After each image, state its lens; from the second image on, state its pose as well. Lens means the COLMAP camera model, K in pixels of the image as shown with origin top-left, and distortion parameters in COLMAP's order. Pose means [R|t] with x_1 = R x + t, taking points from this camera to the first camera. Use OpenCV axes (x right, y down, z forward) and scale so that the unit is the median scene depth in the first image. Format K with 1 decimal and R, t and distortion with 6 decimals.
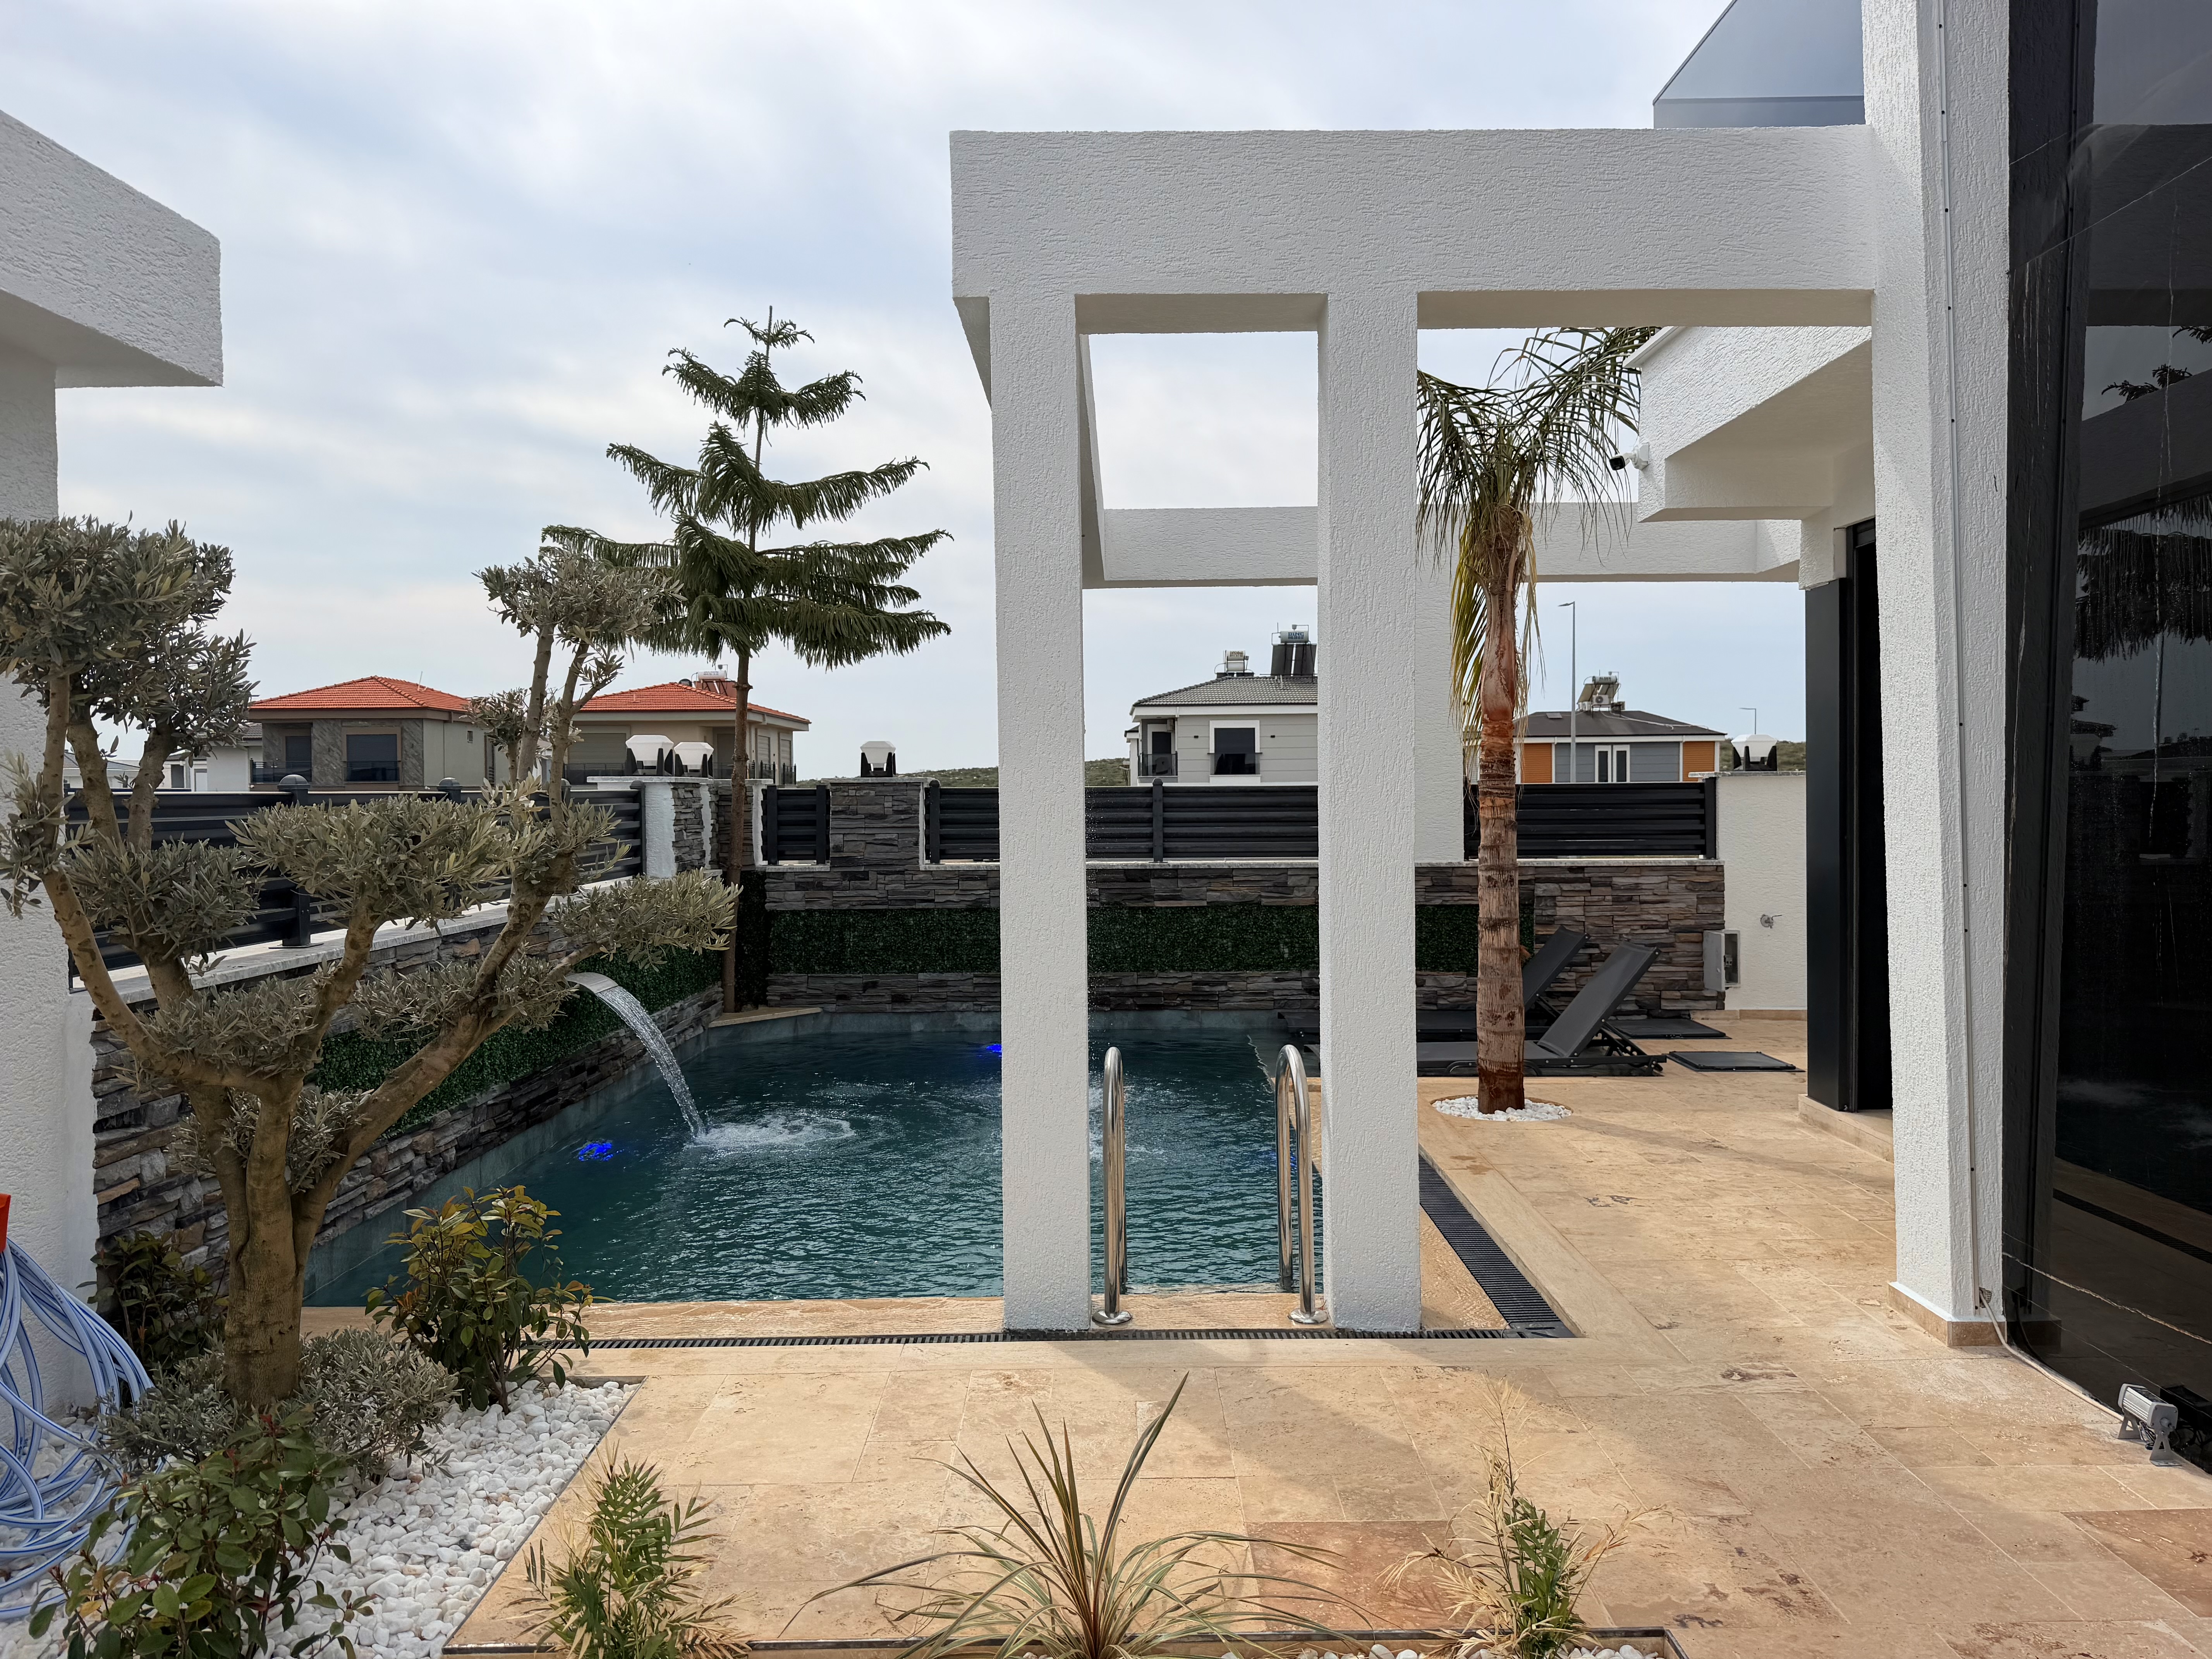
lens RADIAL K [[1552.4, 0, 1105.8], [0, 1552.4, 816.1], [0, 0, 1]] dist [0.035611, -0.049684]
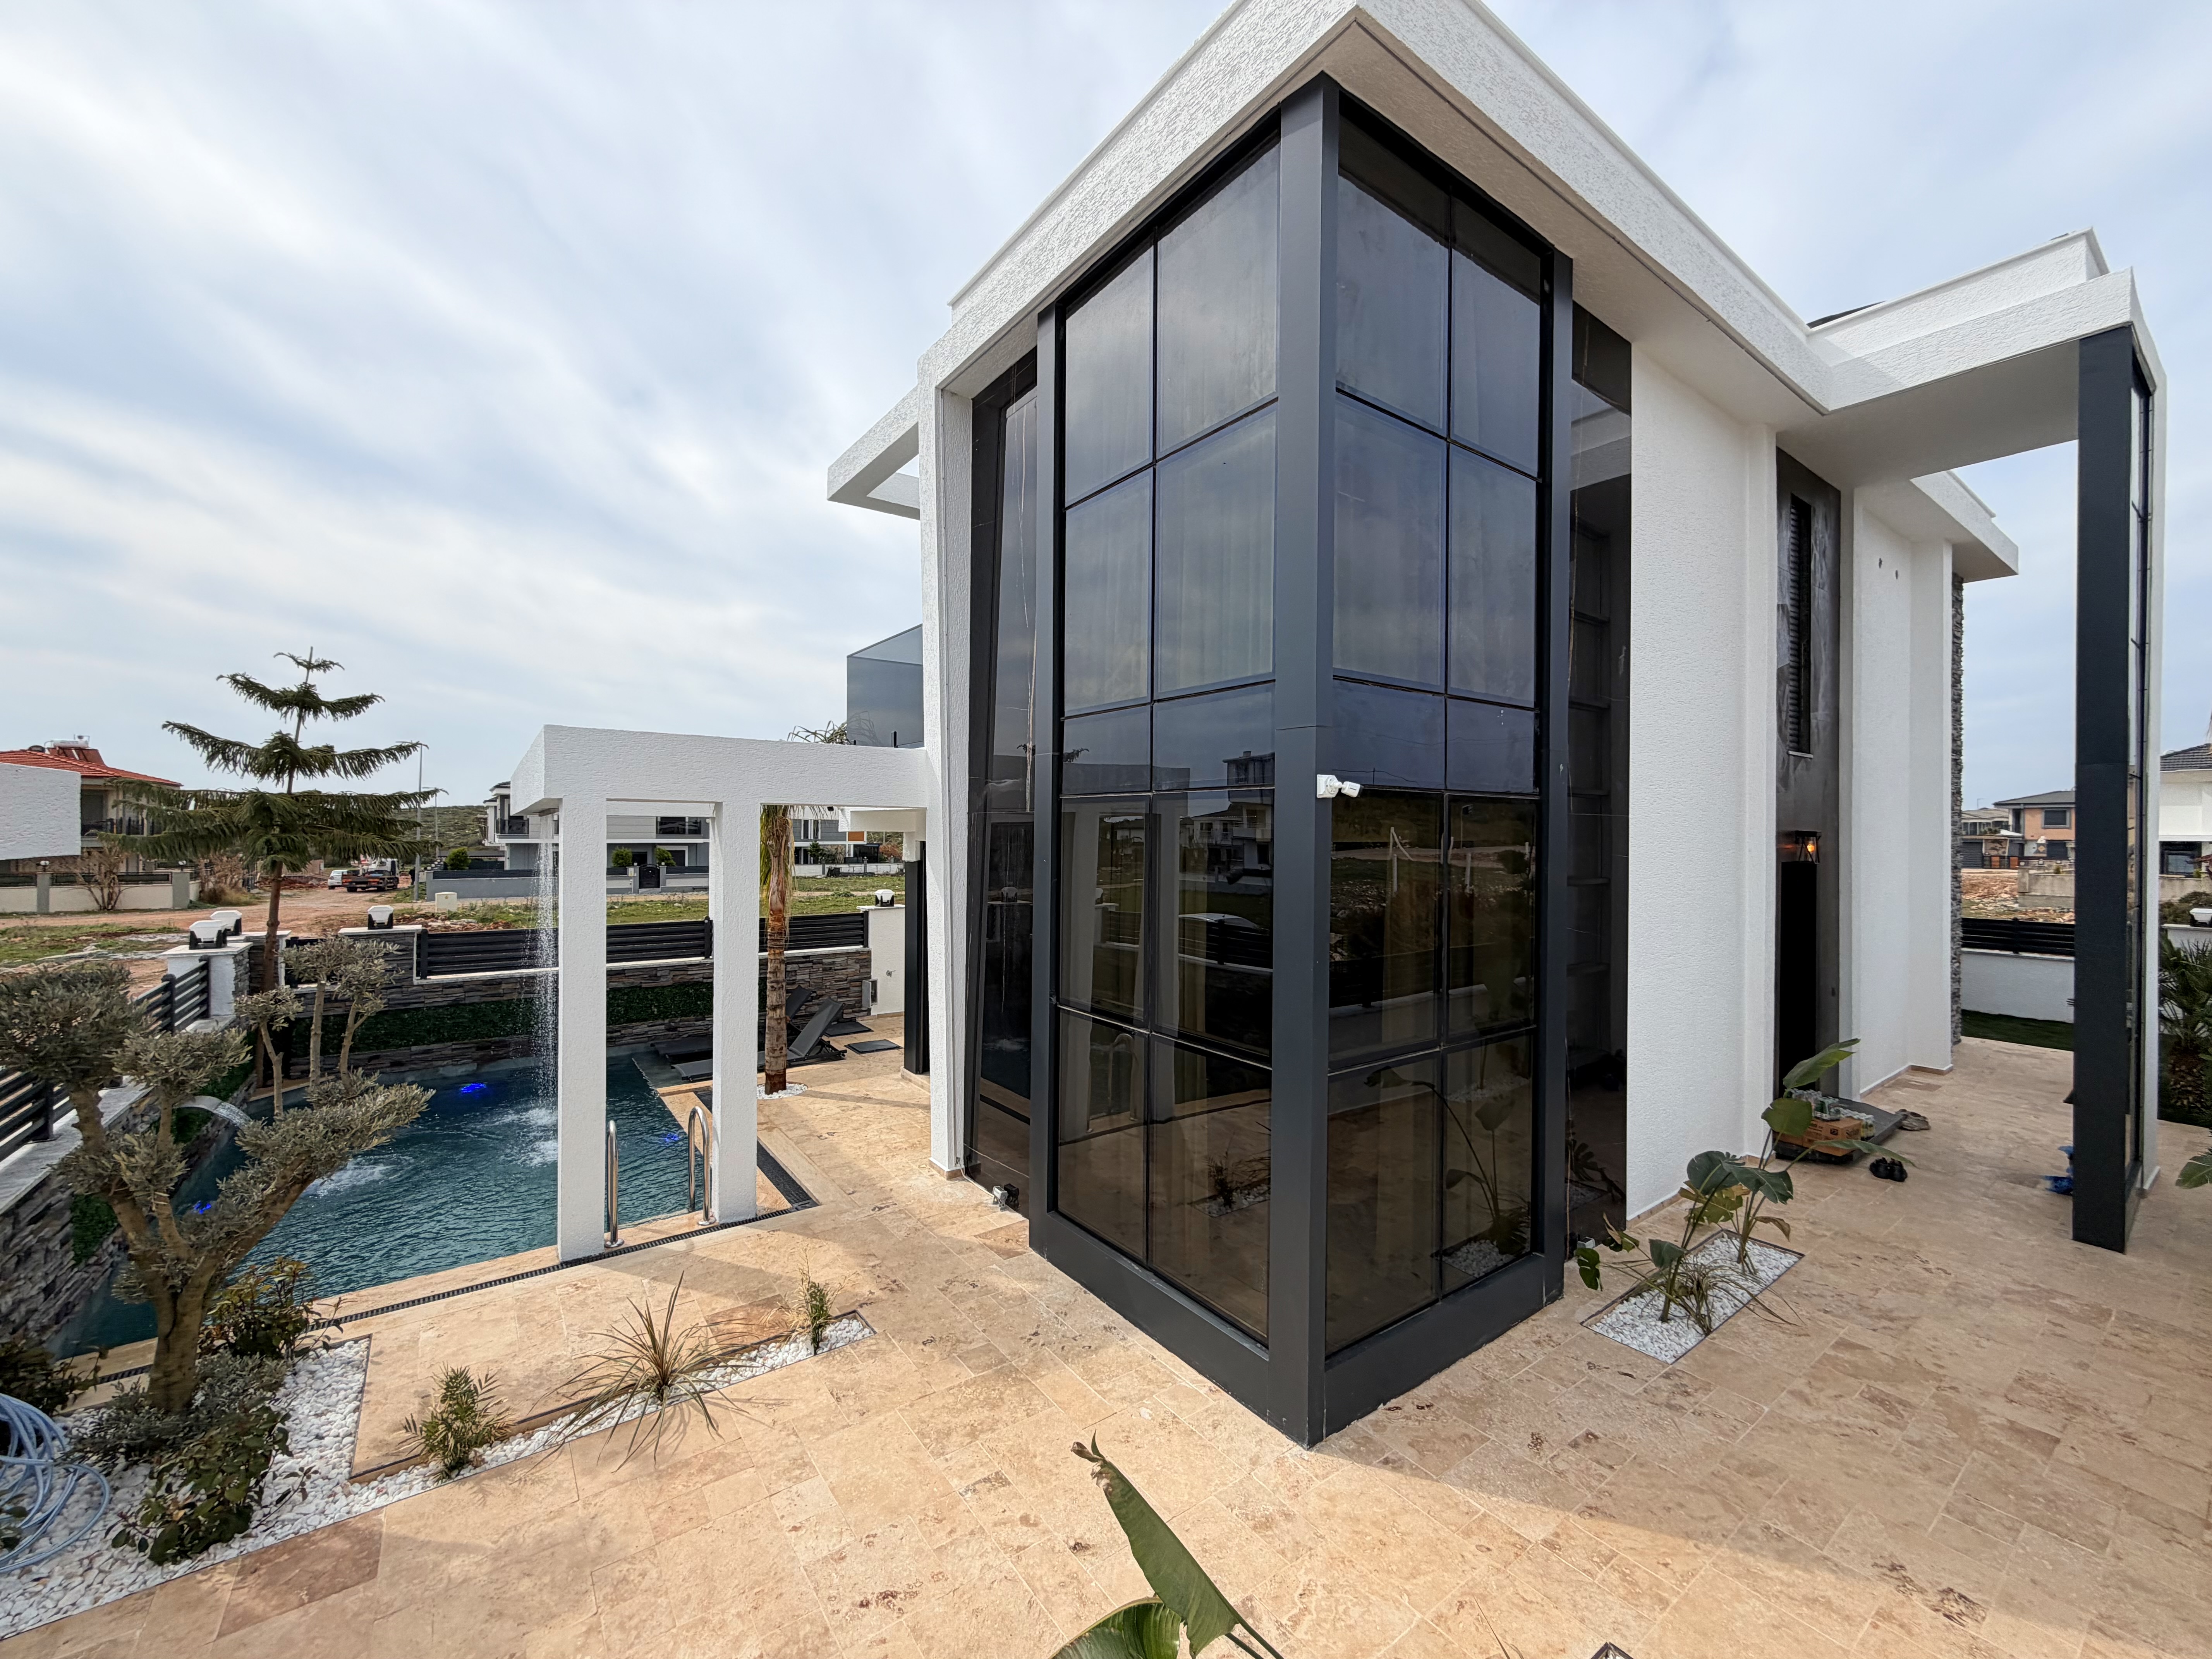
lens RADIAL K [[881.1, 0, 1113.0], [0, 881.1, 823.2], [0, 0, 1]] dist [-0.012653, 0.000913]
pose [[0.796759, 0.020536, 0.603948, -0.095151], [-0.006385, 0.999653, -0.025568, -0.125200], [-0.604264, 0.016515, 0.796613, -0.221217]]
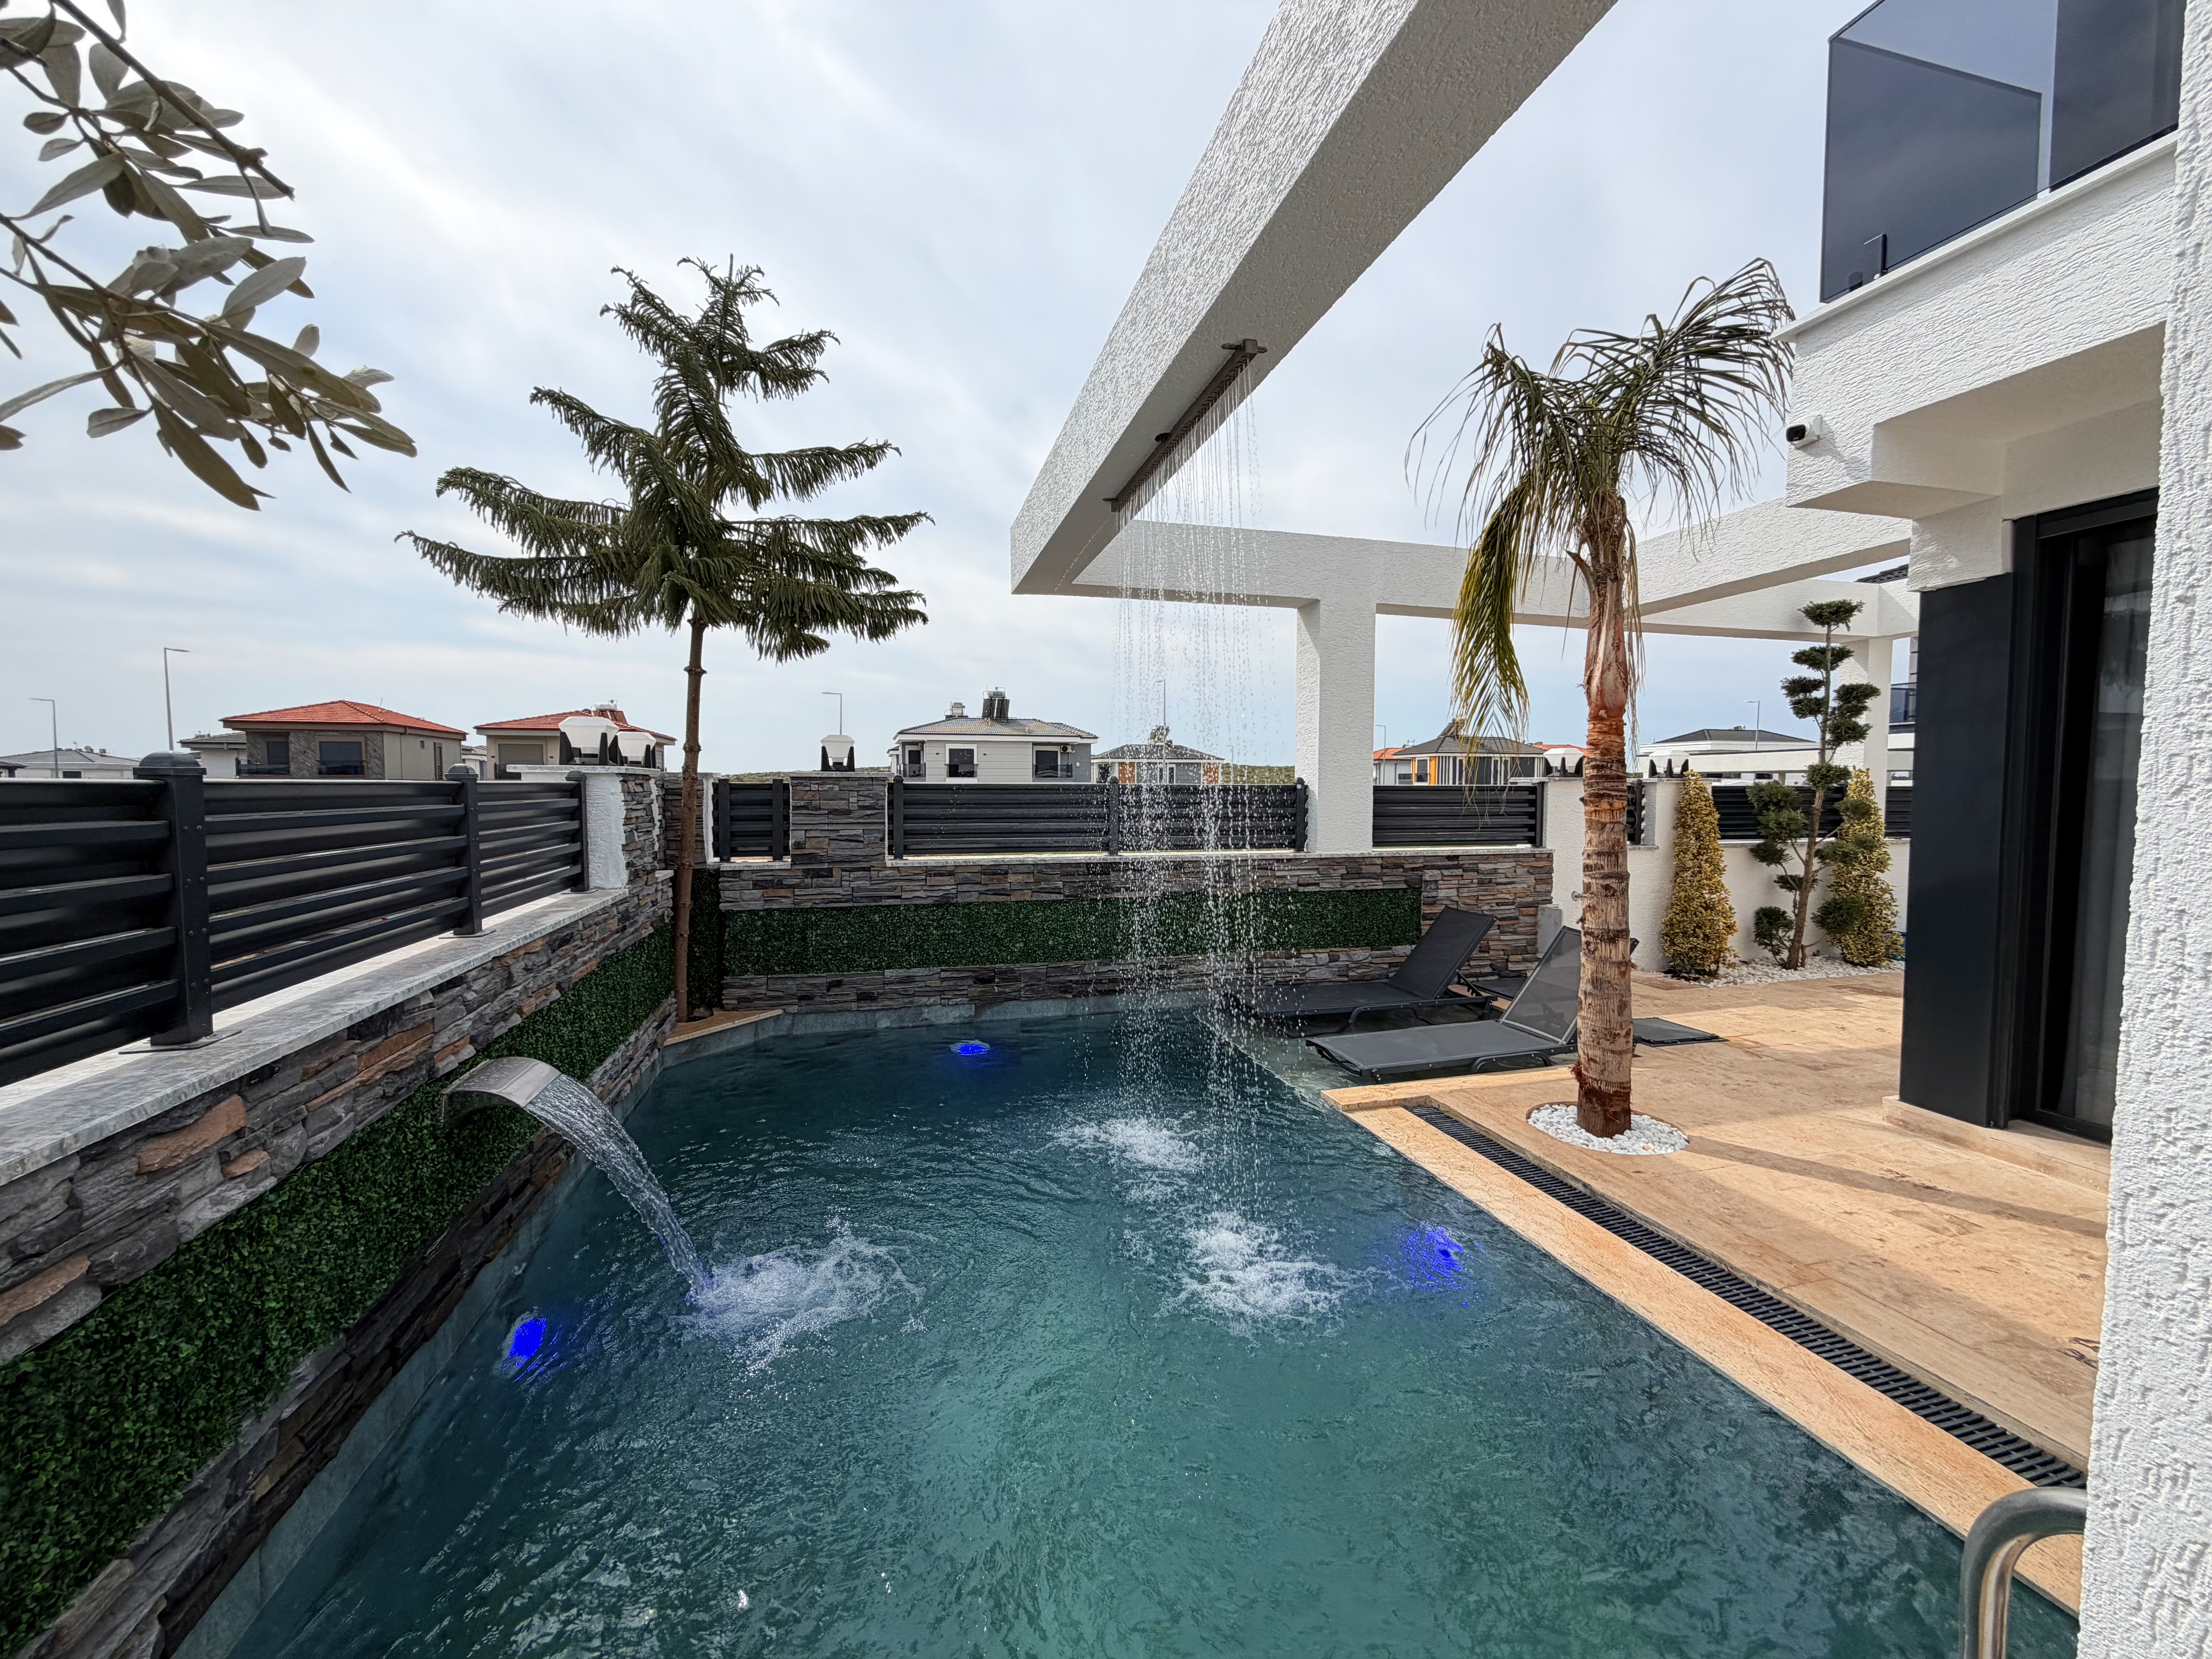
lens RADIAL K [[881.1, 0, 1090.8], [0, 881.1, 824.9], [0, 0, 1]] dist [-0.012653, 0.000913]
pose [[0.966249, -0.001813, 0.257604, -0.143463], [-0.004883, 0.999667, 0.025350, -0.006733], [-0.257564, -0.025753, 0.965918, 0.440408]]
